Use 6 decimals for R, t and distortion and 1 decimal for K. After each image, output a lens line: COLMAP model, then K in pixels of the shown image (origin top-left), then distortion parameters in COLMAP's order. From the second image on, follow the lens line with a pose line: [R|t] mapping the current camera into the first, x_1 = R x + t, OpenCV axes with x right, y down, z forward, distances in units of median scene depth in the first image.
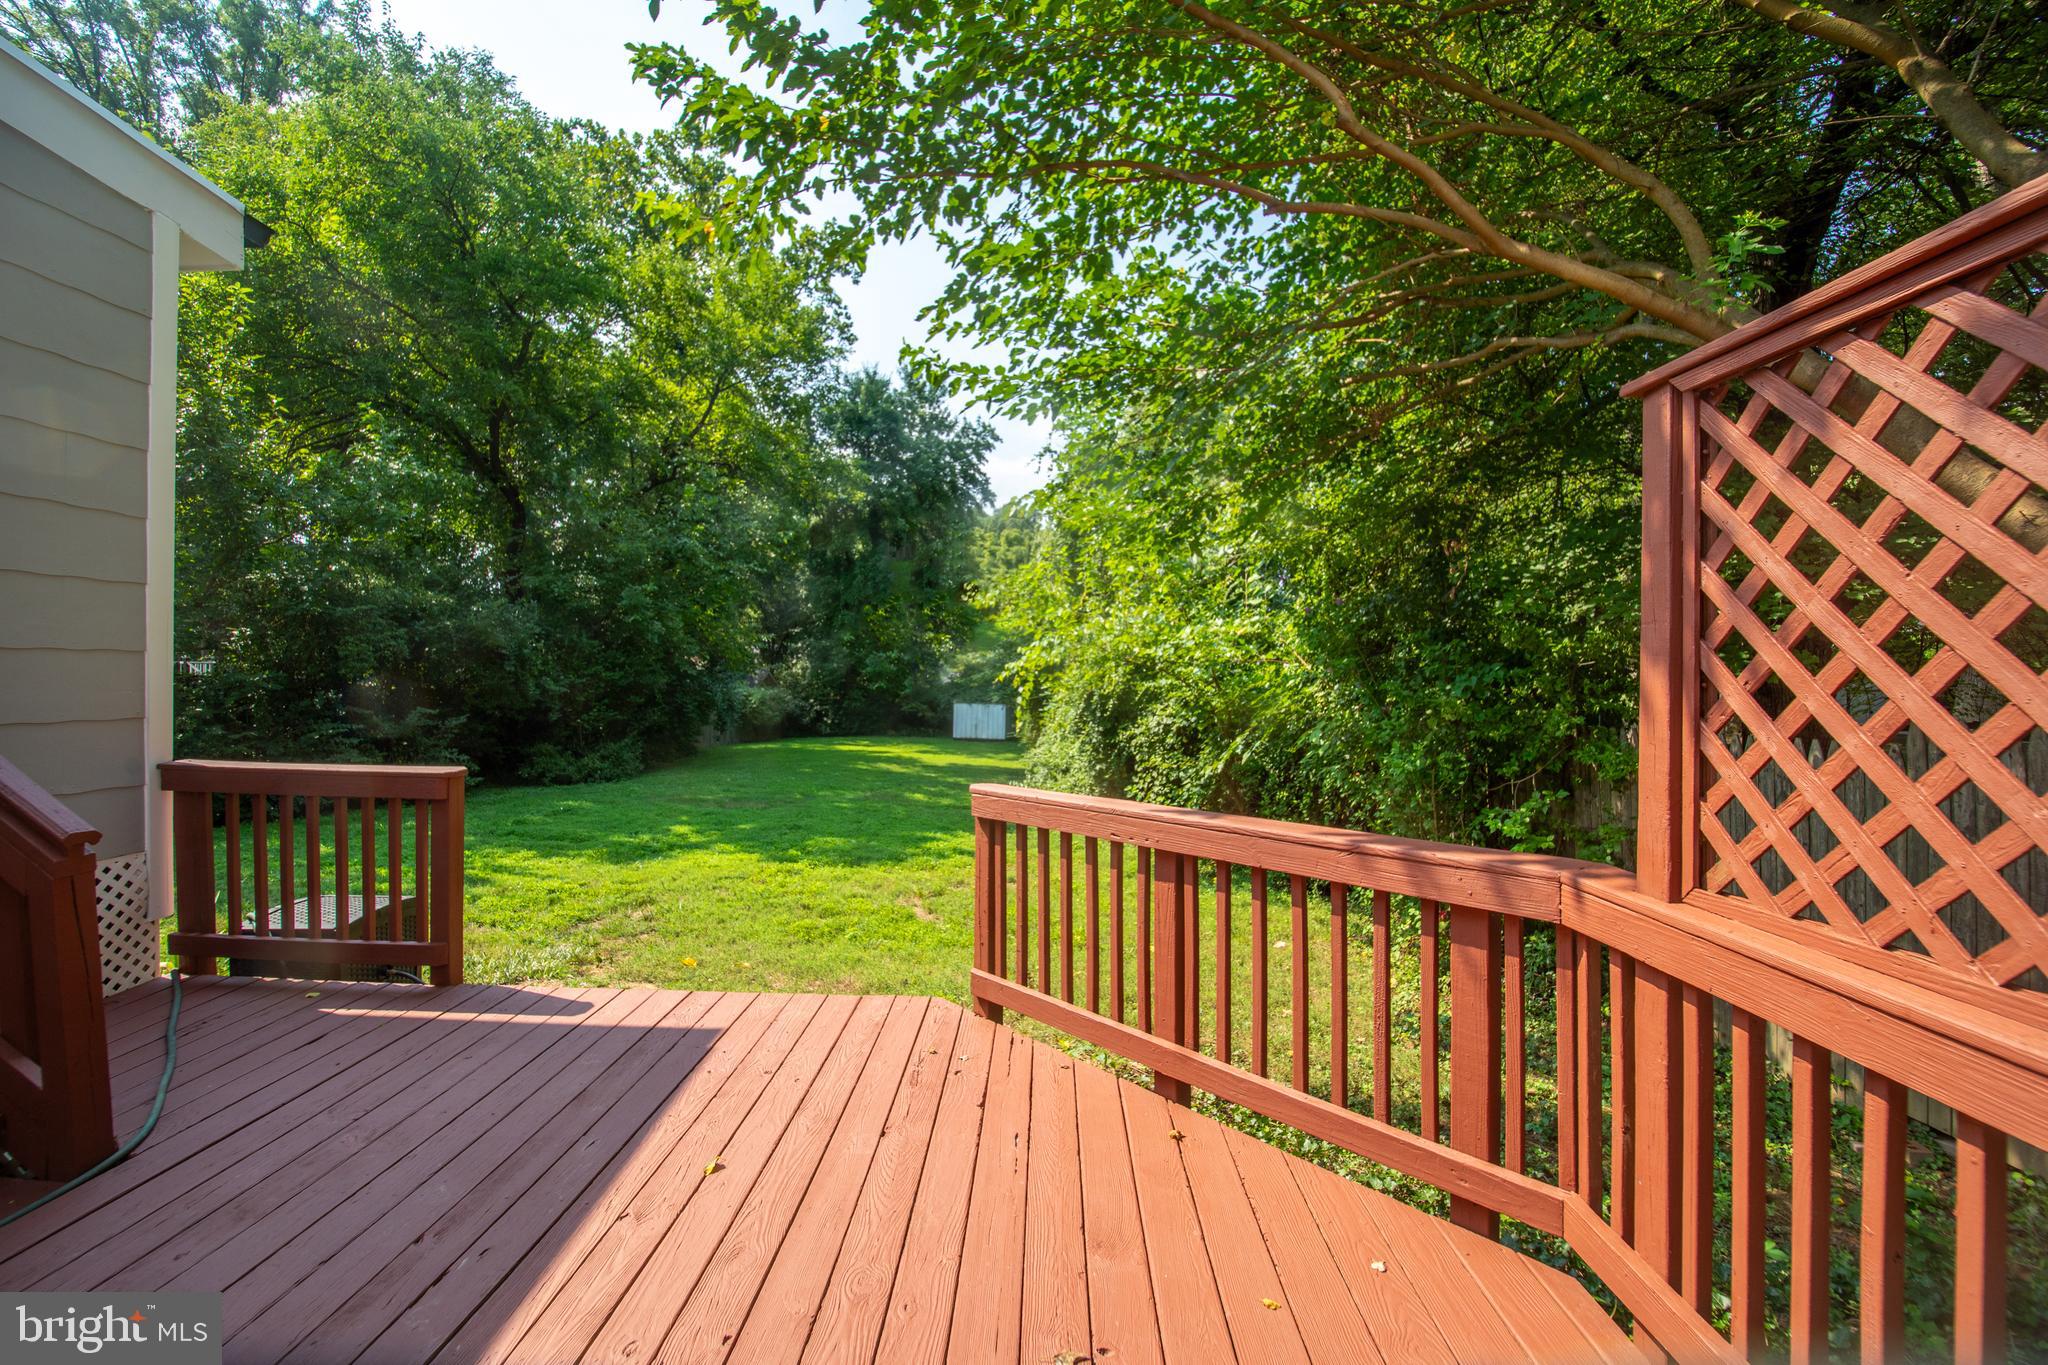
lens RADIAL K [[829.1, 0, 1037.1], [0, 829.1, 680.0], [0, 0, 1]] dist [0.004361, -0.005552]
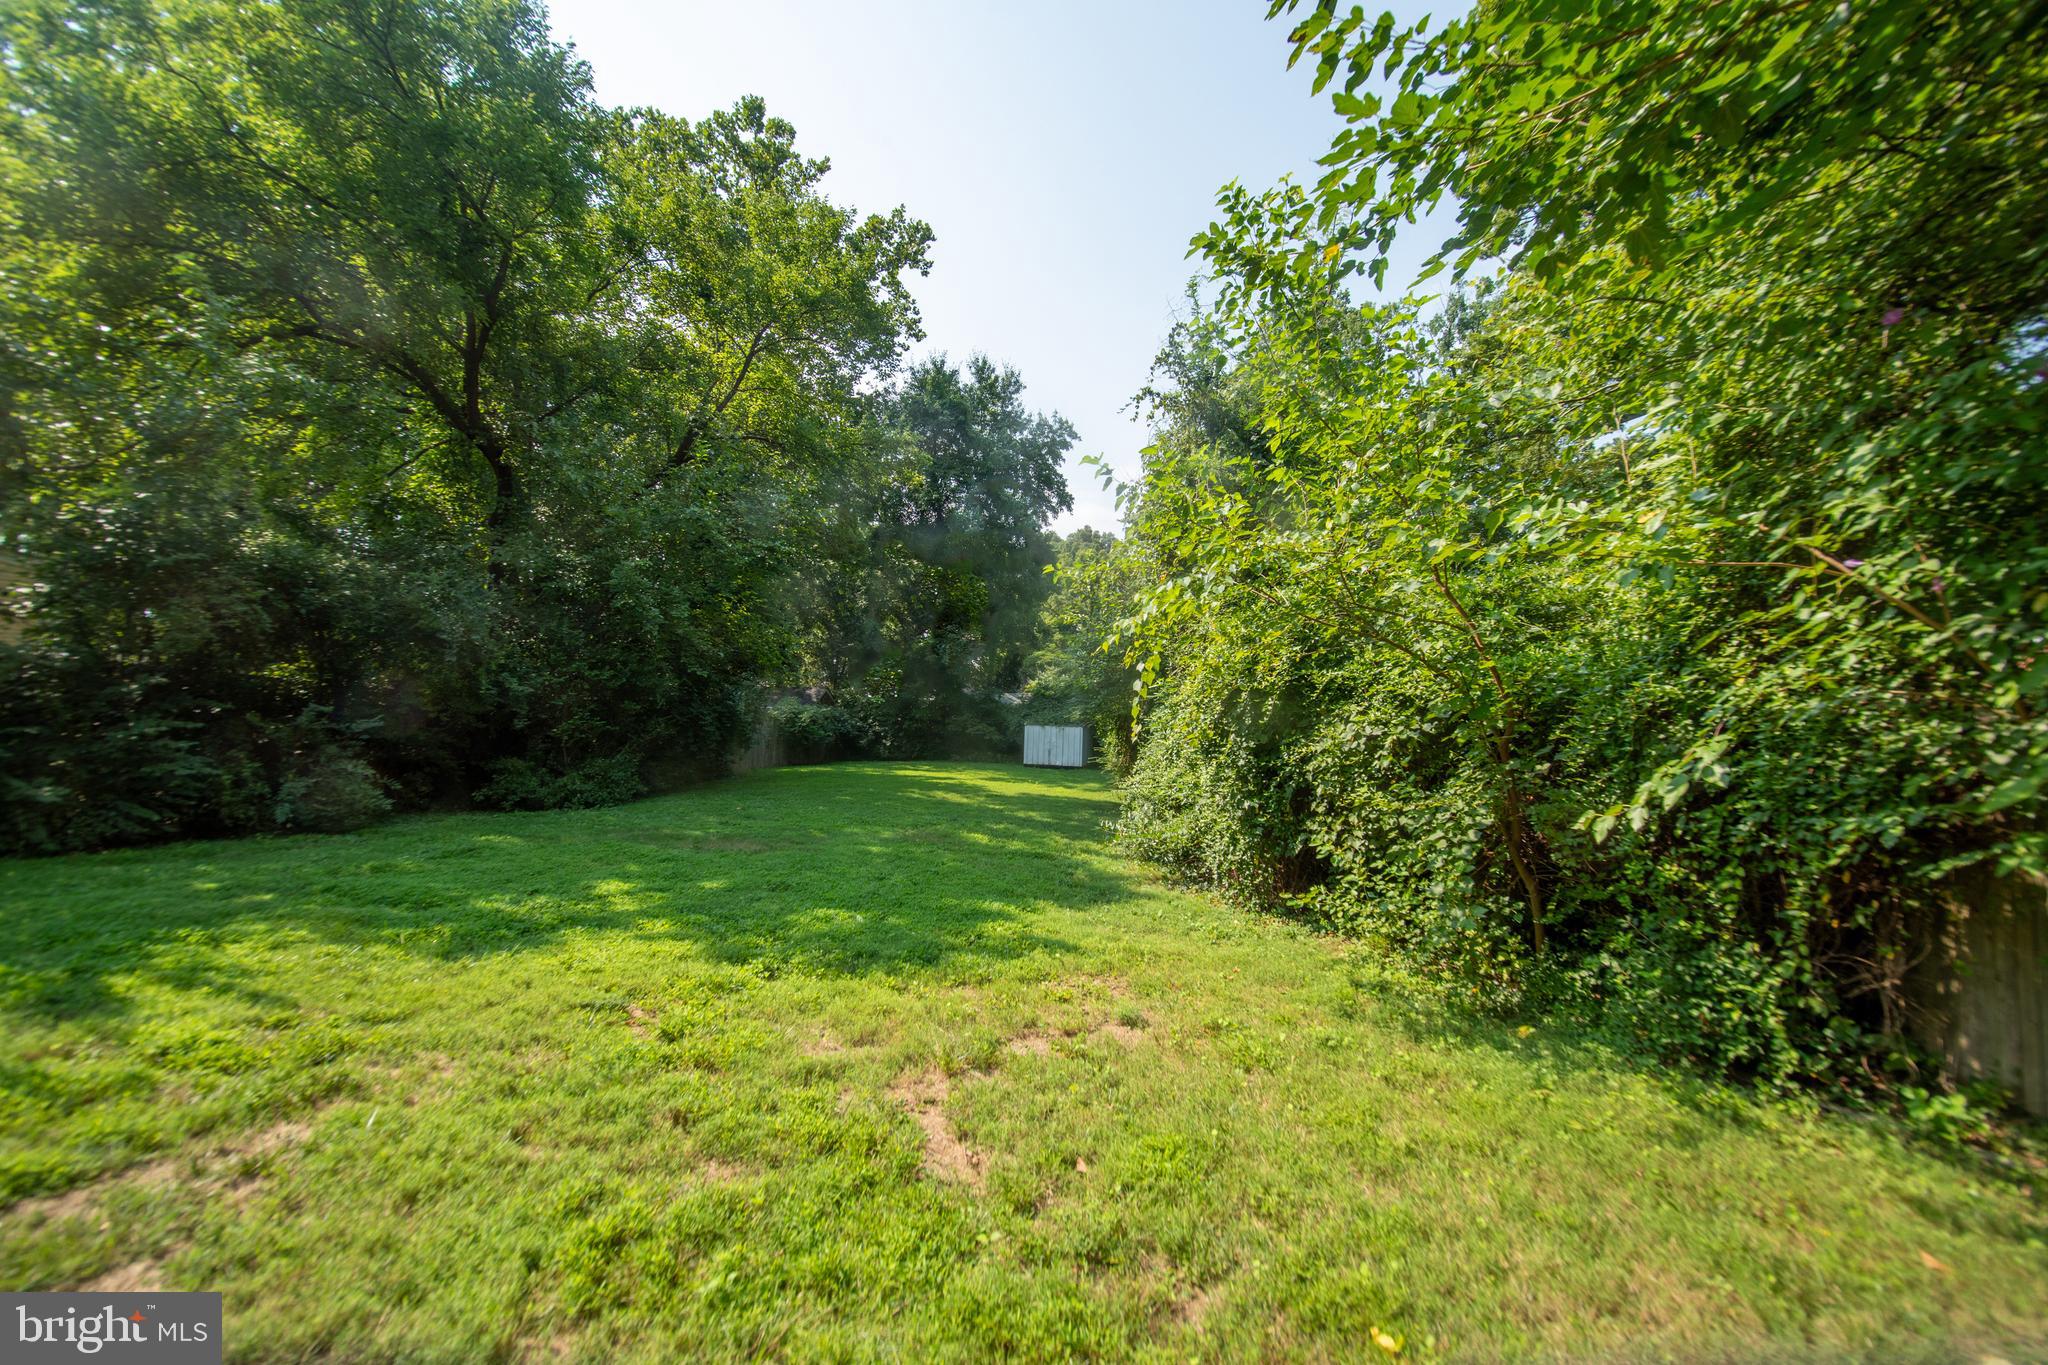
lens RADIAL K [[829.1, 0, 1017.0], [0, 829.1, 678.1], [0, 0, 1]] dist [0.004361, -0.005552]
pose [[0.993834, 0.004225, -0.110800, -0.016134], [-0.008422, 0.999264, -0.037436, 0.016292], [0.110560, 0.038139, 0.993137, 0.167013]]
